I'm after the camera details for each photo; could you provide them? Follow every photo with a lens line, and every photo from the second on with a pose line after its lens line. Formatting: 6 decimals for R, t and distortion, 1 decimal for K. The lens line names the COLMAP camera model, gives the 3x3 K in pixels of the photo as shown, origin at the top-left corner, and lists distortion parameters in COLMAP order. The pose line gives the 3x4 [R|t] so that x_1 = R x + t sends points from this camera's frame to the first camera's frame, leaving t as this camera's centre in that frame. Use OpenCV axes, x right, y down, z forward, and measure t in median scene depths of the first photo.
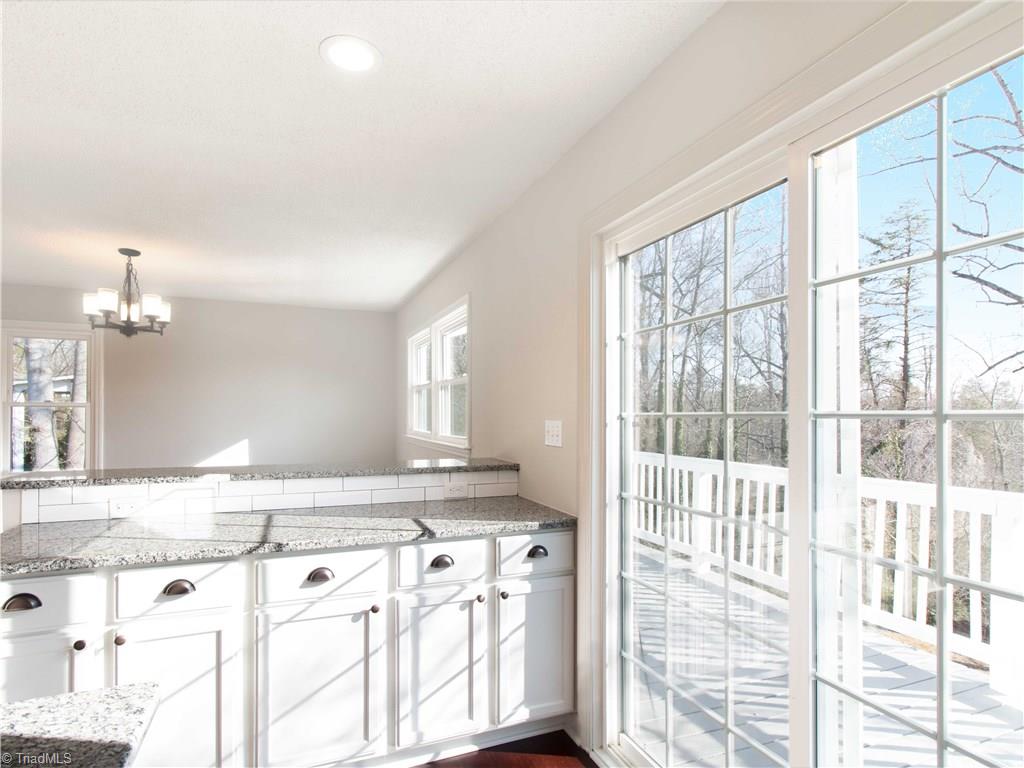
lens RADIAL K [[594.0, 0, 512.0], [0, 594.0, 384.0], [0, 0, 1]] dist [0.004540, 0.001357]
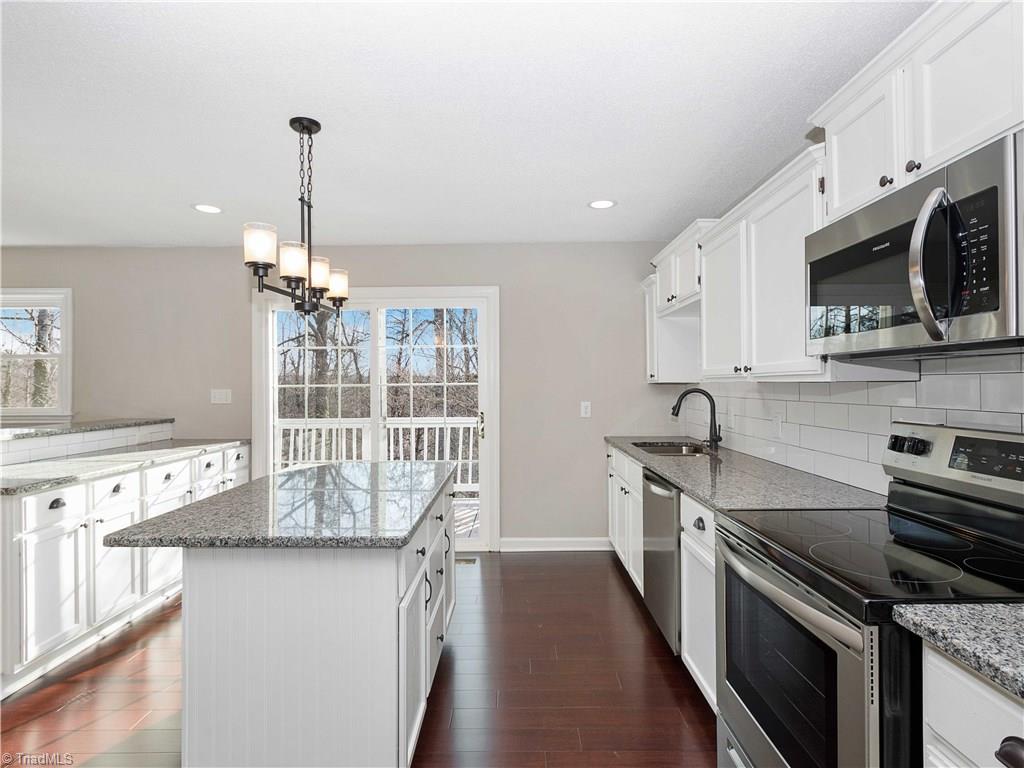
lens RADIAL K [[594.0, 0, 512.0], [0, 594.0, 384.0], [0, 0, 1]] dist [0.004540, 0.001357]
pose [[0.410936, -0.006752, 0.911639, -1.372312], [-0.036371, 0.999055, 0.023795, -0.036608], [-0.910938, -0.042936, 0.410302, -0.614980]]
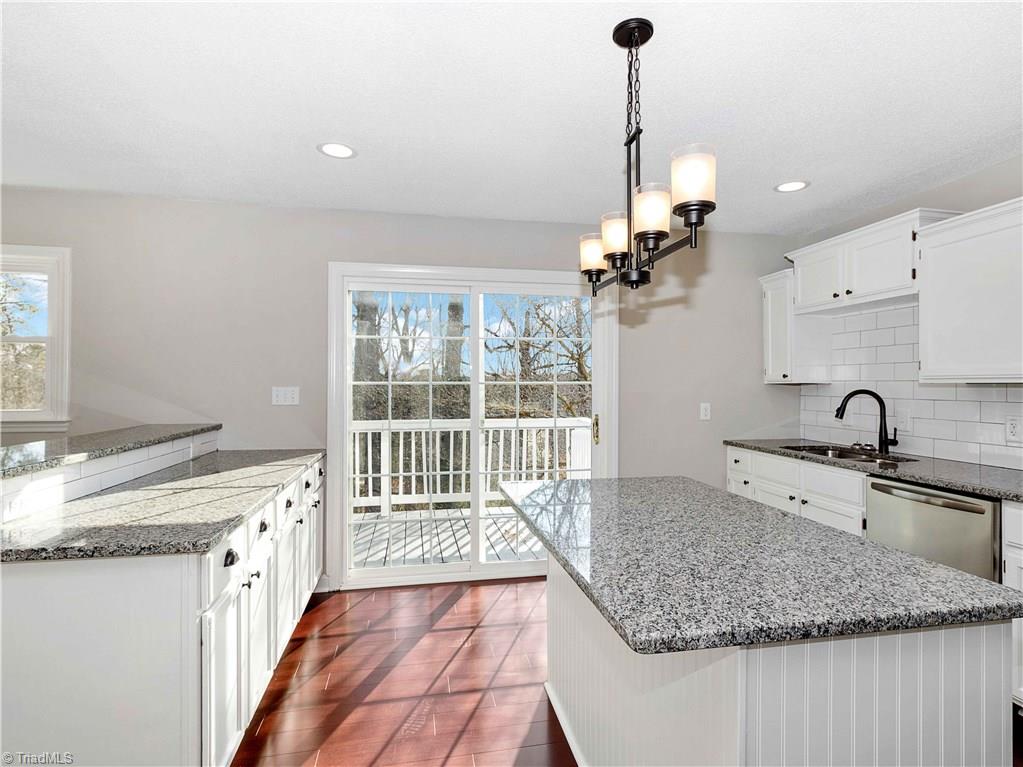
lens RADIAL K [[575.1, 0, 511.5], [0, 575.1, 383.5], [0, 0, 1]] dist [0.002584, 0.001091]
pose [[0.197981, -0.001955, 0.980204, -1.330597], [-0.048337, 0.998762, 0.011755, 0.008774], [-0.979013, -0.049707, 0.197641, 0.223701]]
